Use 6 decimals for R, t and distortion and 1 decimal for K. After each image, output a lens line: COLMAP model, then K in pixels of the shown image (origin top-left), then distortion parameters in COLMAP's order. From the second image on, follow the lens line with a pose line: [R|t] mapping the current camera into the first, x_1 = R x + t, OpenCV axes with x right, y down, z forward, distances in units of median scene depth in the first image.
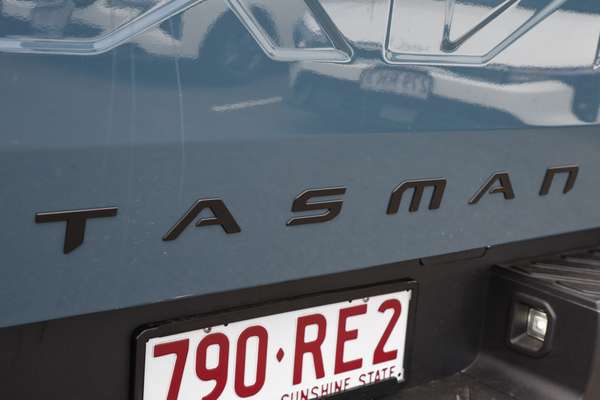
lens RADIAL K [[886.2, 0, 303.7], [0, 886.2, 199.5], [0, 0, 1]] dist [-0.026235, 0.000000]
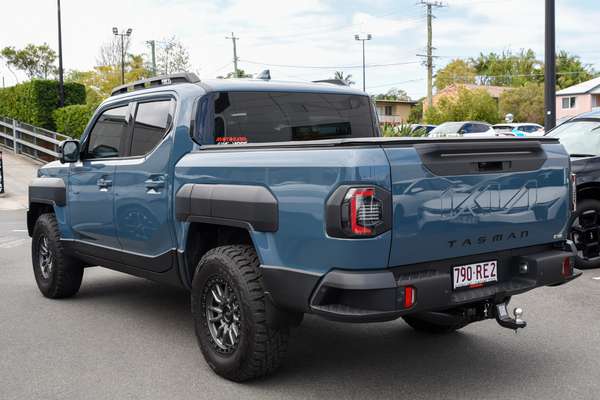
lens RADIAL K [[715.6, 0, 299.6], [0, 715.6, 198.1], [0, 0, 1]] dist [0.001262, 0.000000]
pose [[0.993253, -0.106285, -0.046391, -0.786246], [0.096652, 0.979755, -0.175326, 0.379022], [0.064086, 0.169659, 0.983417, -3.186652]]
